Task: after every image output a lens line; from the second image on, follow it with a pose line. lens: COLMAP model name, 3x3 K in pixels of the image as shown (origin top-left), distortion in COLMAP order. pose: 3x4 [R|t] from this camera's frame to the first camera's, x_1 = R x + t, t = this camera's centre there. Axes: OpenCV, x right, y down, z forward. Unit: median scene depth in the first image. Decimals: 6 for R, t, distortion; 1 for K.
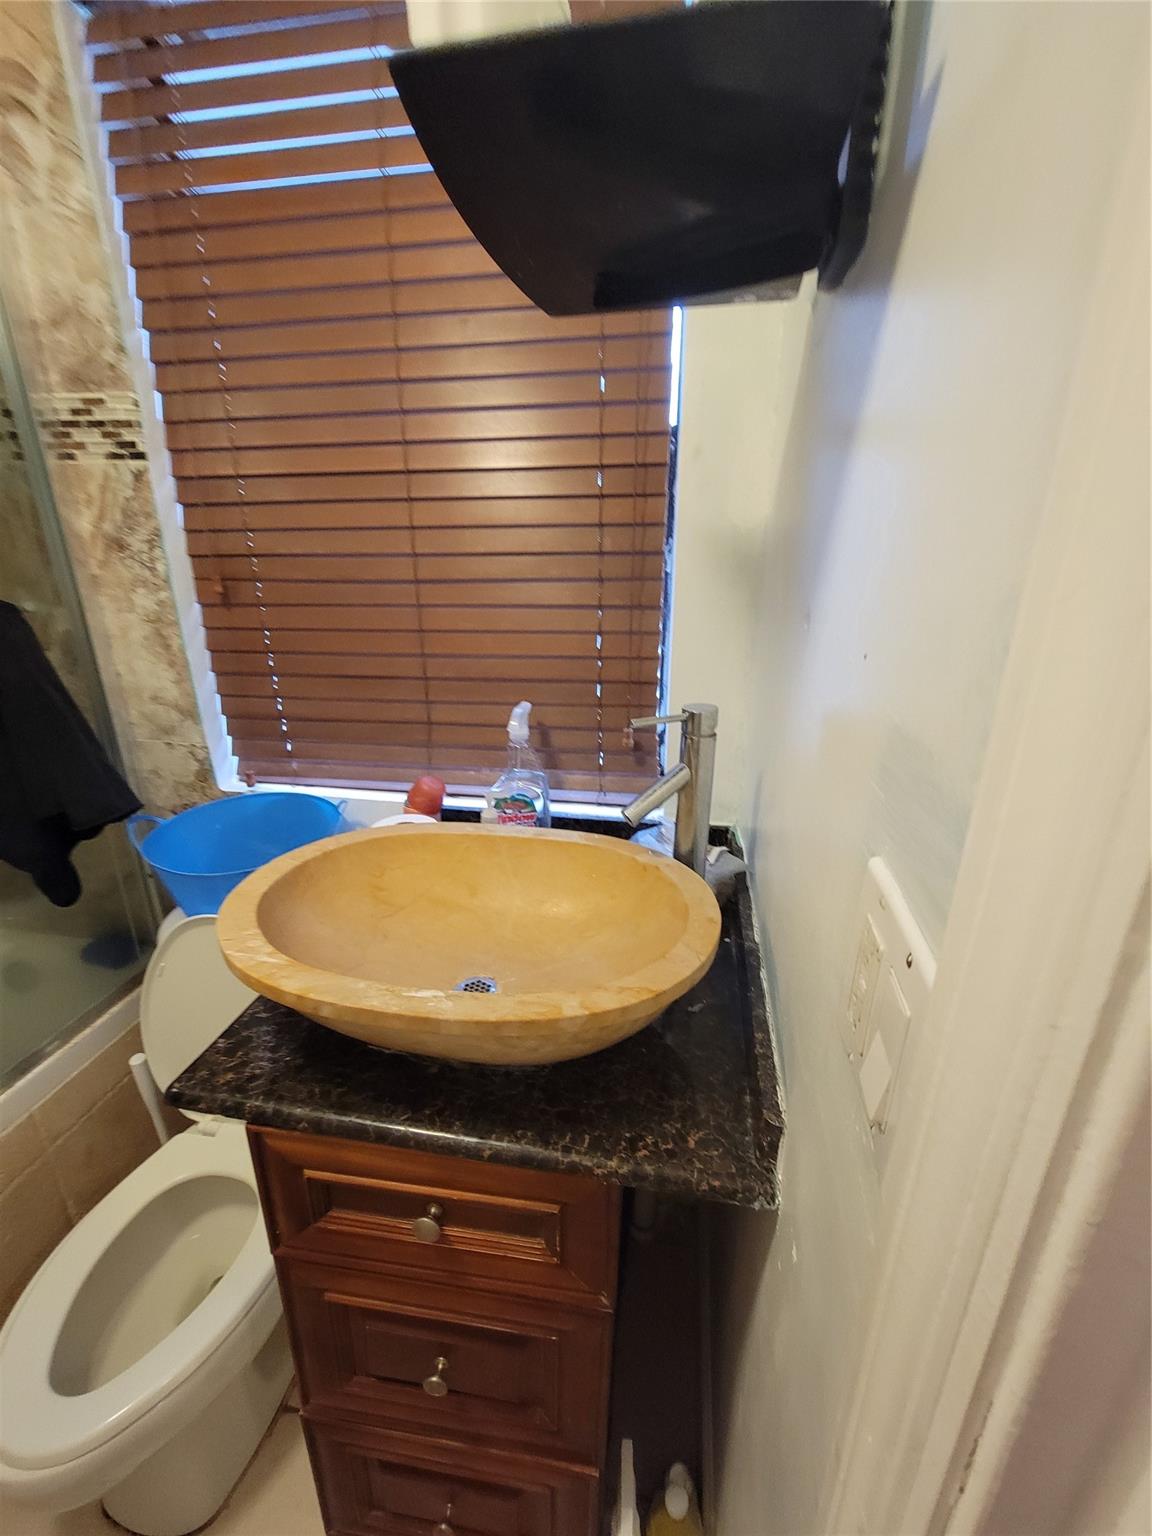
lens RADIAL K [[632.1, 0, 581.4], [0, 632.1, 772.7], [0, 0, 1]] dist [-0.002694, 0.001355]
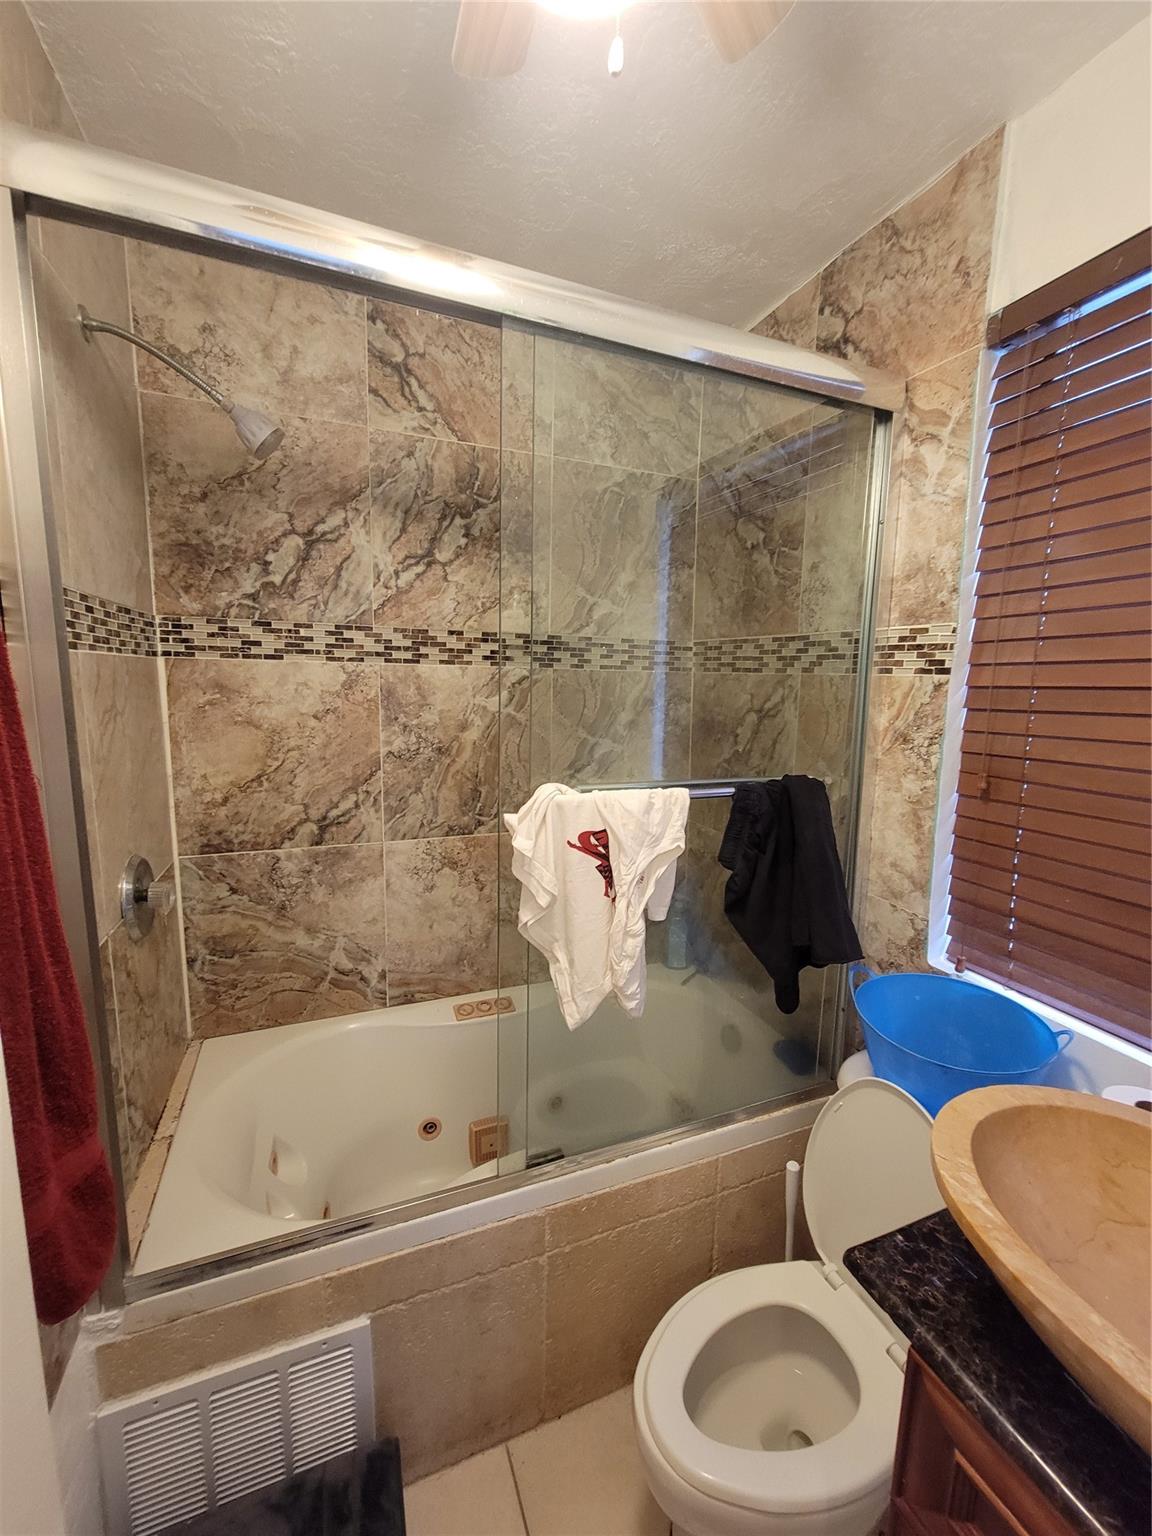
lens RADIAL K [[632.1, 0, 582.3], [0, 632.1, 770.6], [0, 0, 1]] dist [-0.002694, 0.001355]
pose [[0.531384, 0.127001, -0.837557, -0.044955], [-0.295122, 0.954514, -0.042503, -0.070385], [0.794062, 0.269766, 0.544694, -0.121549]]
